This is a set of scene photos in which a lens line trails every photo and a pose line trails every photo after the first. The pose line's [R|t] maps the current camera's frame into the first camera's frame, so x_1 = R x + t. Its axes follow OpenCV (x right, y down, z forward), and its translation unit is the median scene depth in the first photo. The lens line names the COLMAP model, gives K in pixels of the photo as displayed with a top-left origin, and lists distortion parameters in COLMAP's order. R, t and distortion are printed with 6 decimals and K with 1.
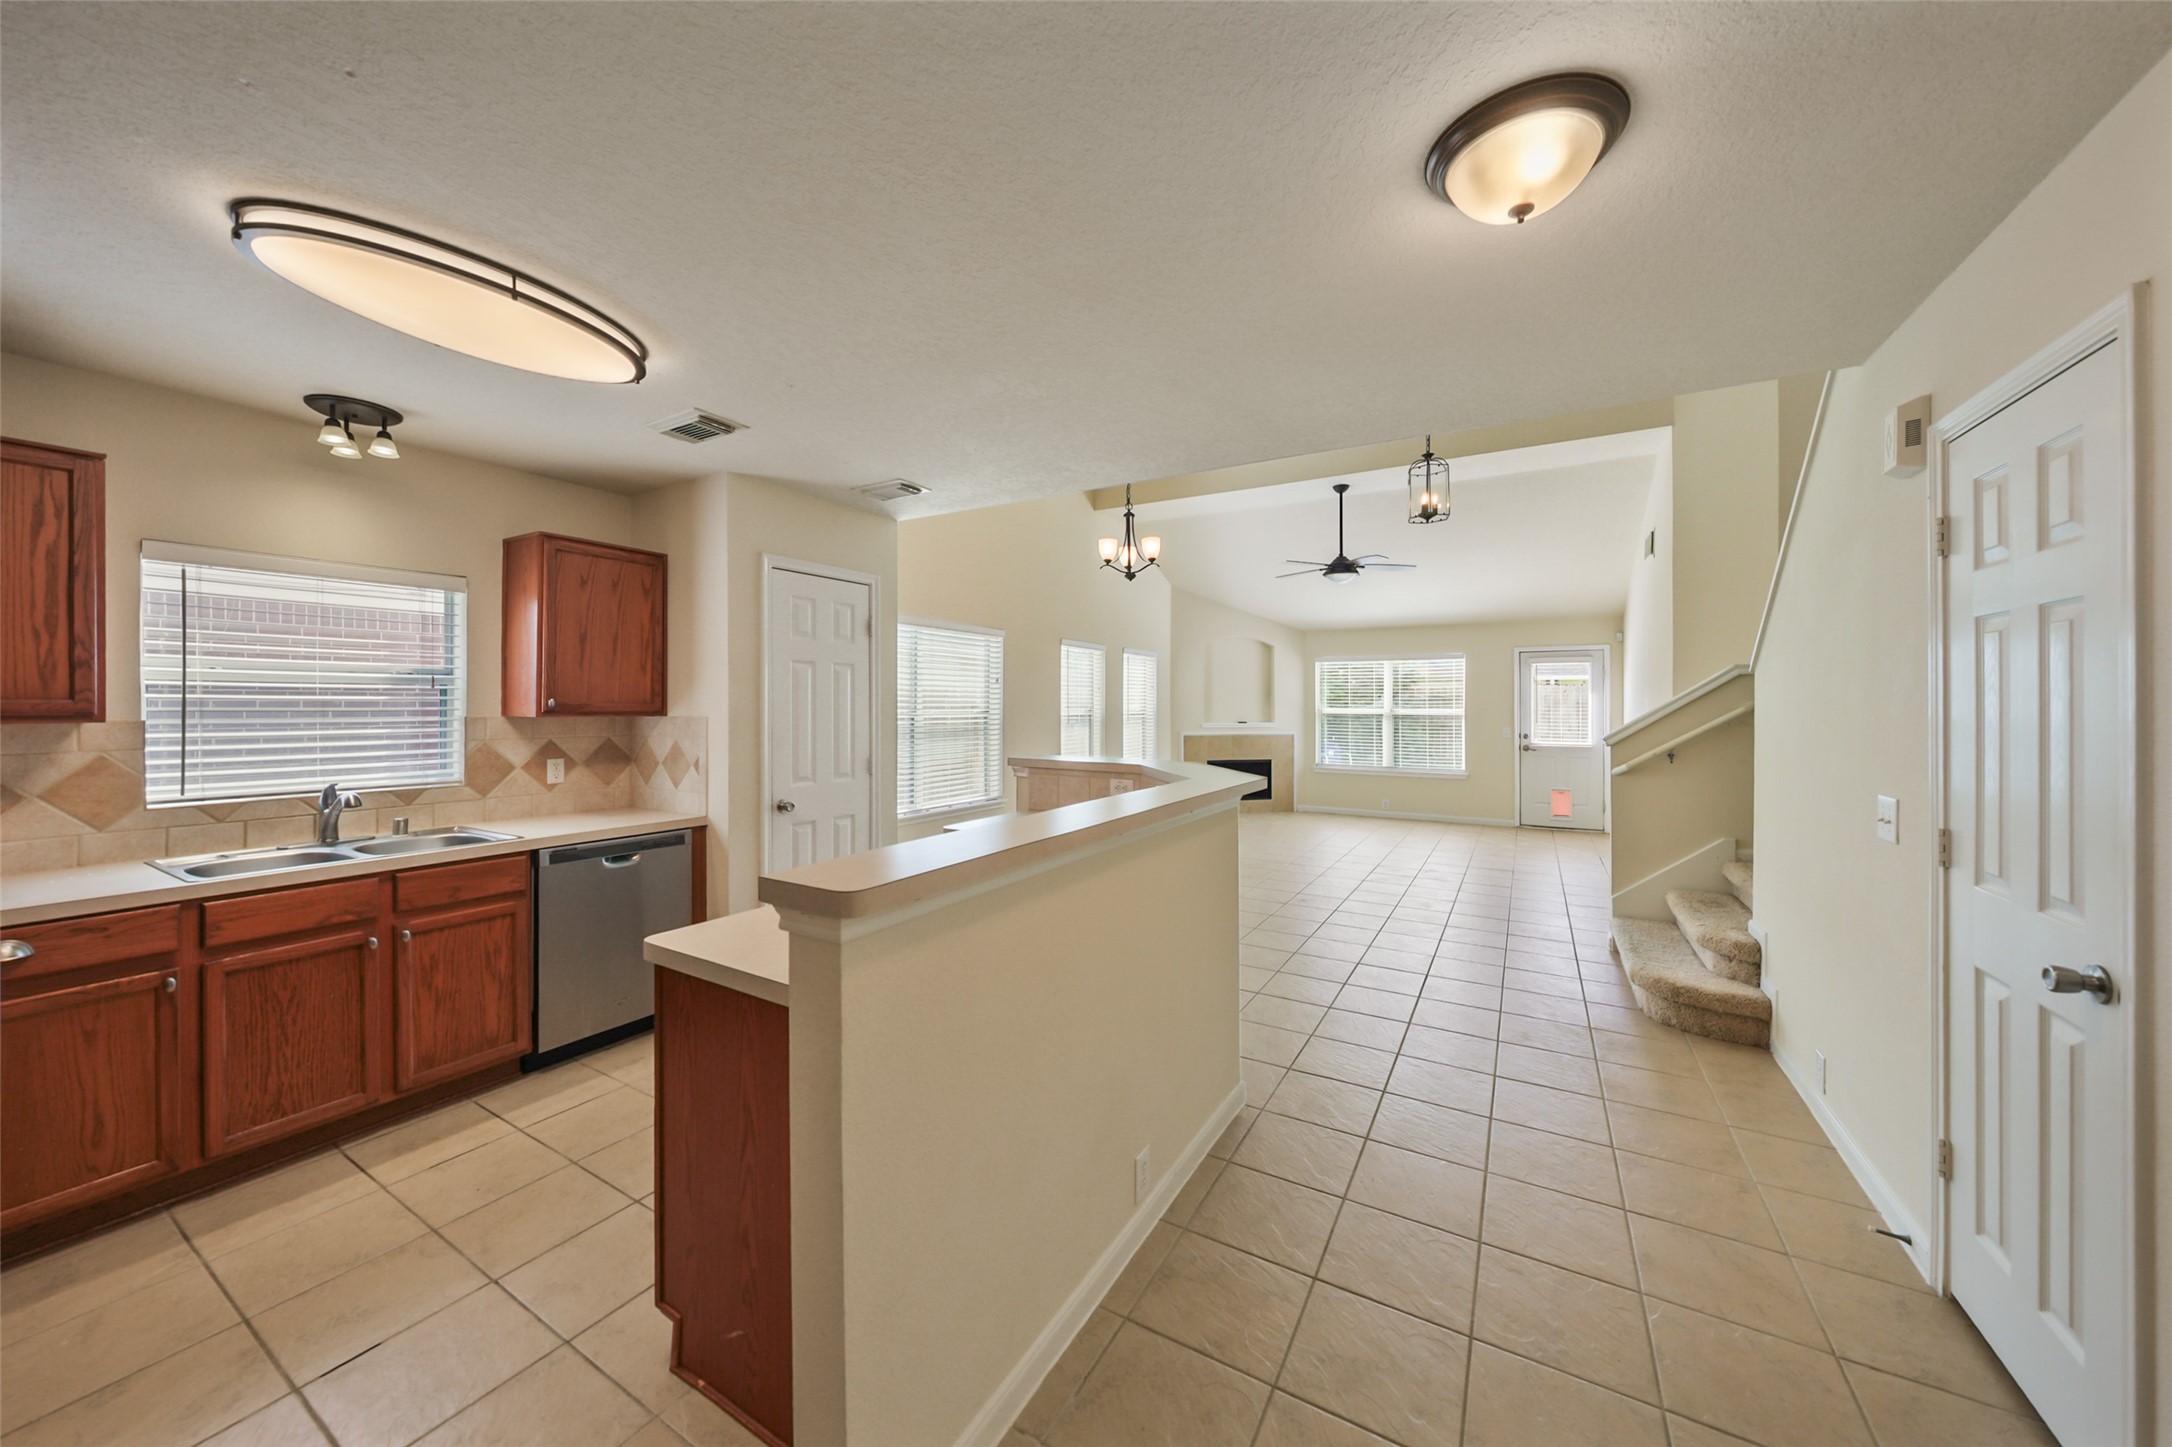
lens RADIAL K [[753.5, 0, 1082.5], [0, 753.5, 709.1], [0, 0, 1]] dist [-0.002742, 0.000034]
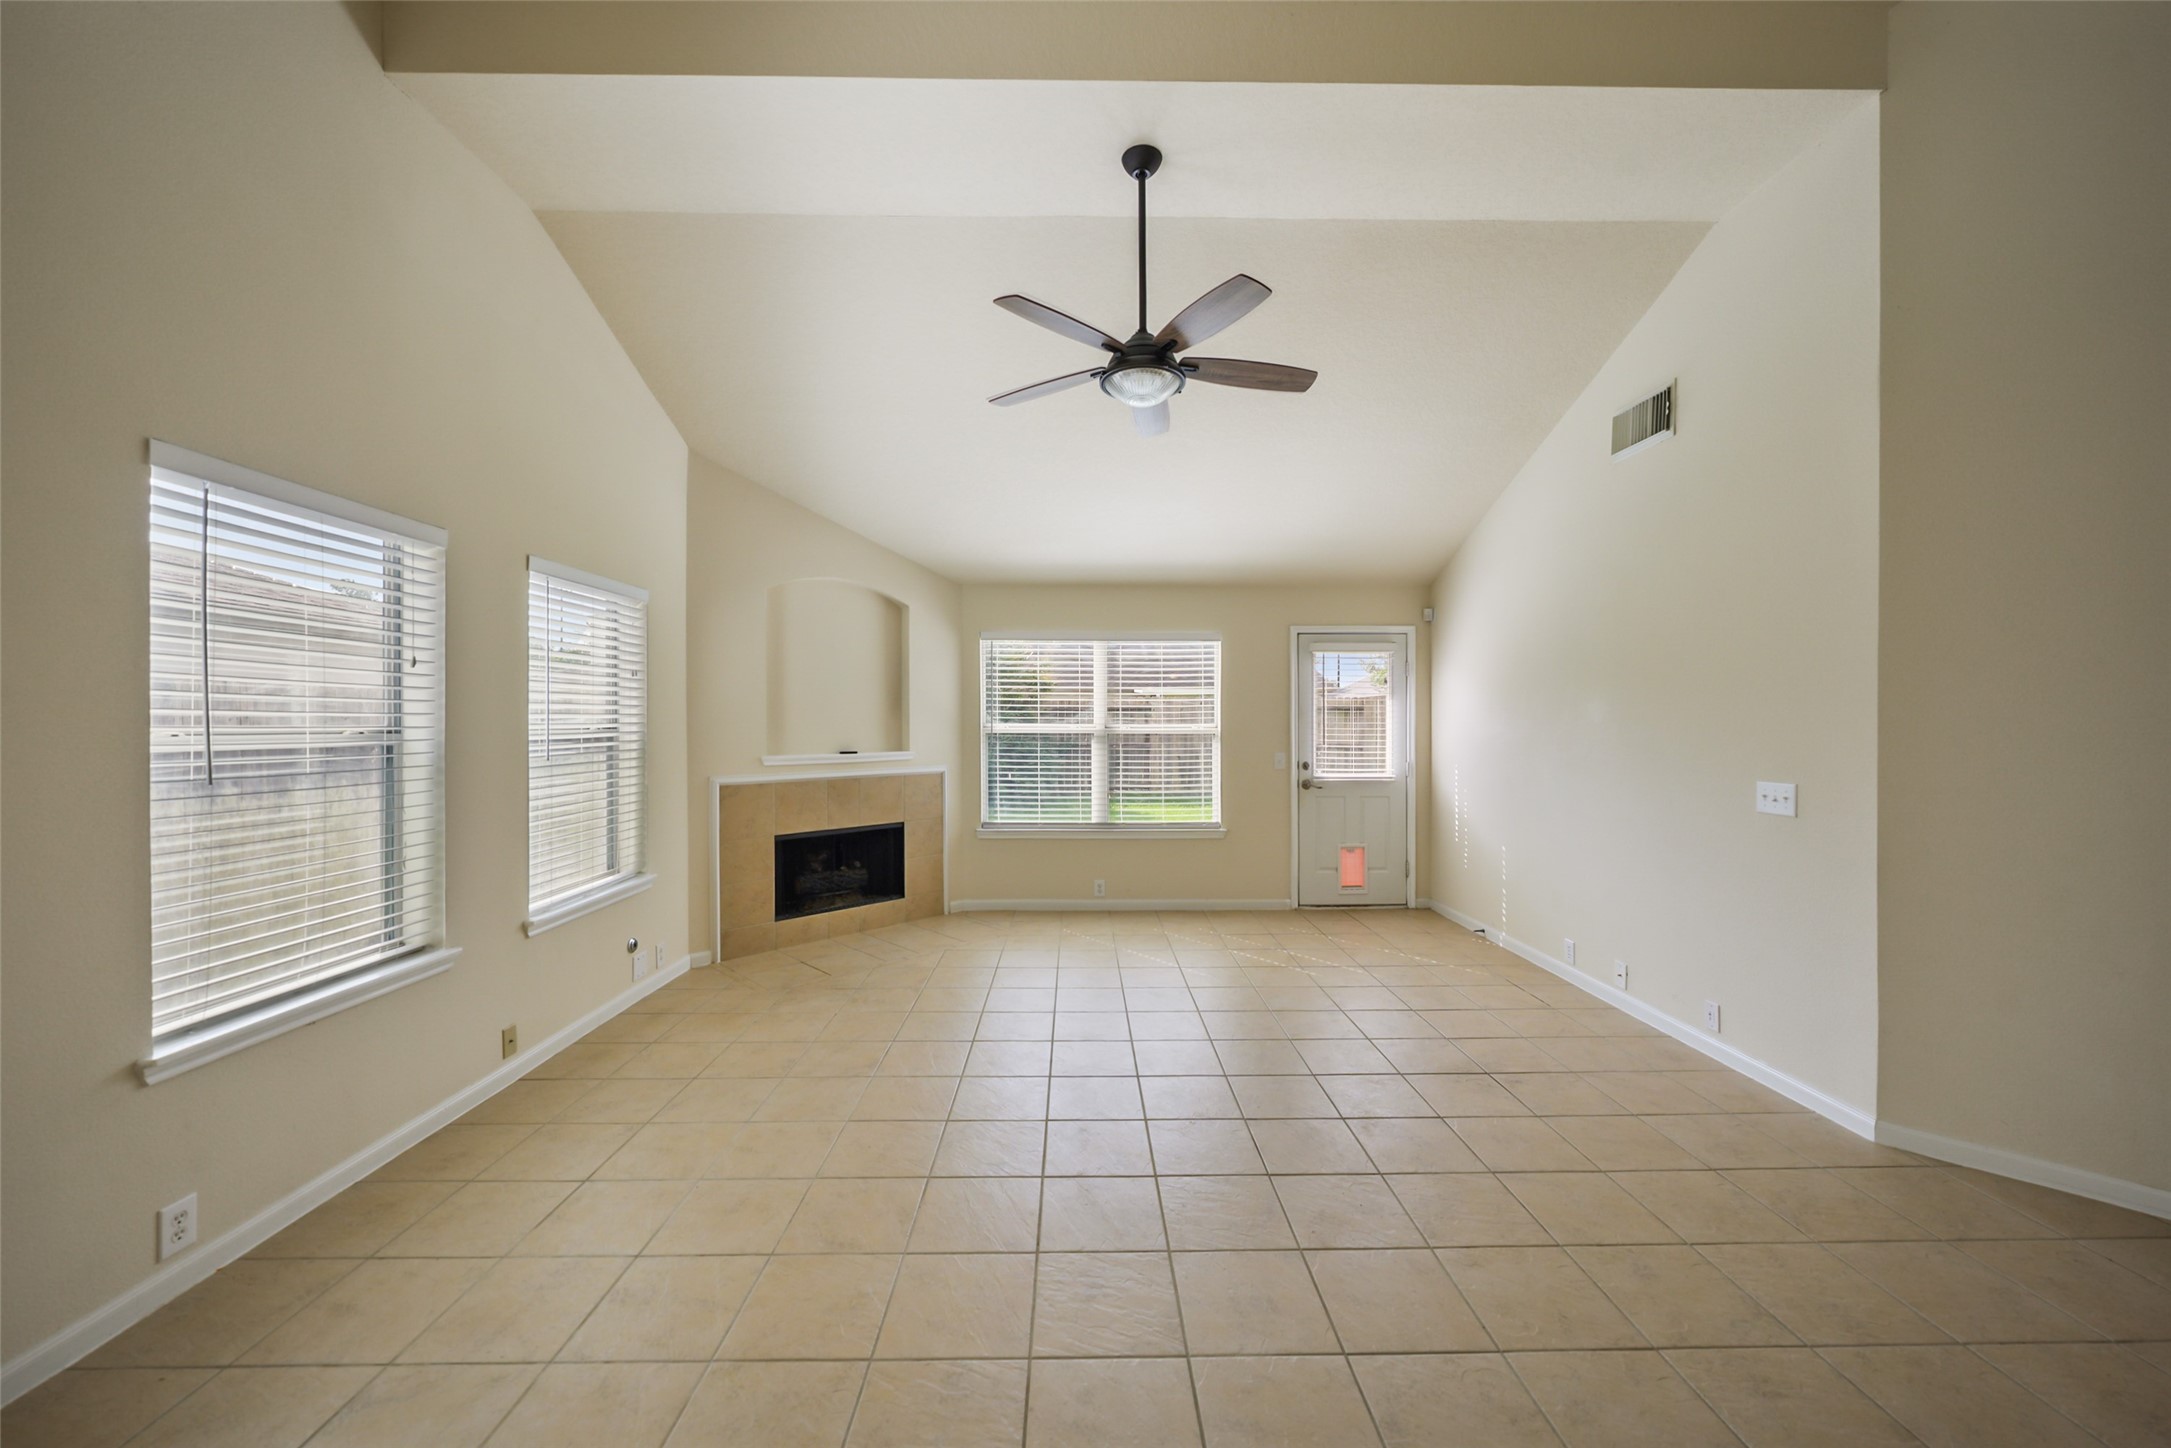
lens RADIAL K [[796.3, 0, 1087.0], [0, 796.3, 728.6], [0, 0, 1]] dist [-0.001389, -0.000737]
pose [[0.853184, -0.007734, 0.521553, 0.195950], [0.006294, 0.999970, 0.004532, 0.000546], [-0.521573, -0.000584, 0.853207, 1.274566]]
